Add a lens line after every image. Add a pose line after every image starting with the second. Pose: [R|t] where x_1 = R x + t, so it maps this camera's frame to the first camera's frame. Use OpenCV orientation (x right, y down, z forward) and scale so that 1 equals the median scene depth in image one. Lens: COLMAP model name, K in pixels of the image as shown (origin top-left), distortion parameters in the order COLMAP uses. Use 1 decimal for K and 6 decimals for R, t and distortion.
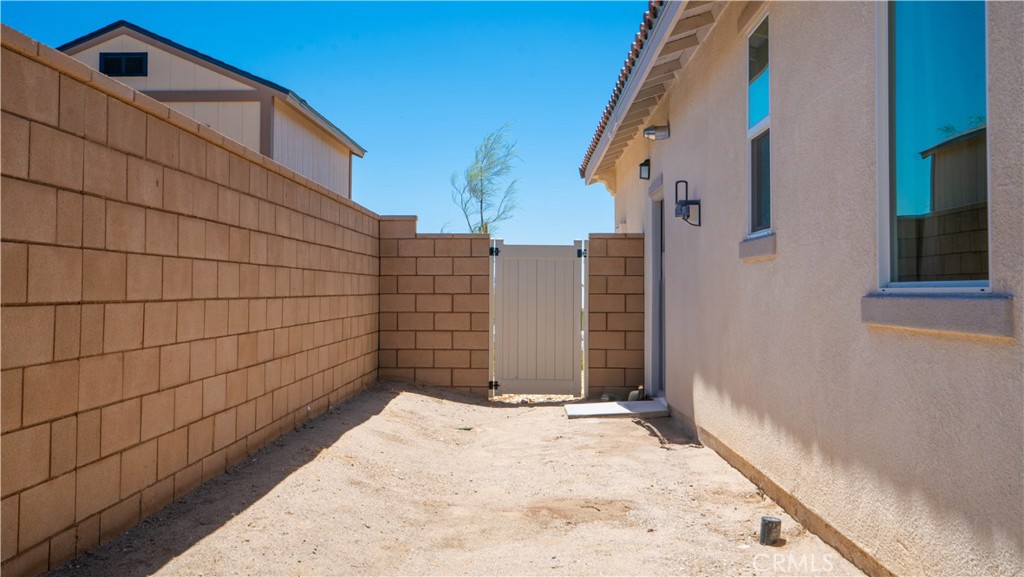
lens RADIAL K [[1049.6, 0, 512.1], [0, 1049.6, 287.4], [0, 0, 1]] dist [0.007190, 0.000000]
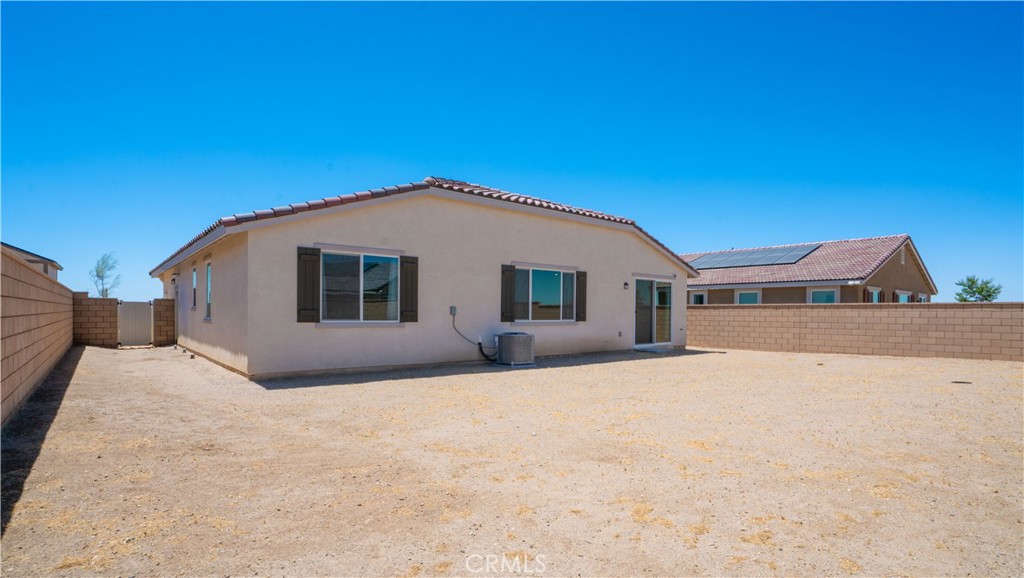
lens RADIAL K [[490.9, 0, 498.3], [0, 490.9, 312.6], [0, 0, 1]] dist [0.001220, 0.000020]
pose [[0.768662, 0.005910, 0.639628, -0.089708], [-0.008595, 0.999962, 0.001089, -0.018359], [-0.639597, -0.006335, 0.768684, -0.966529]]
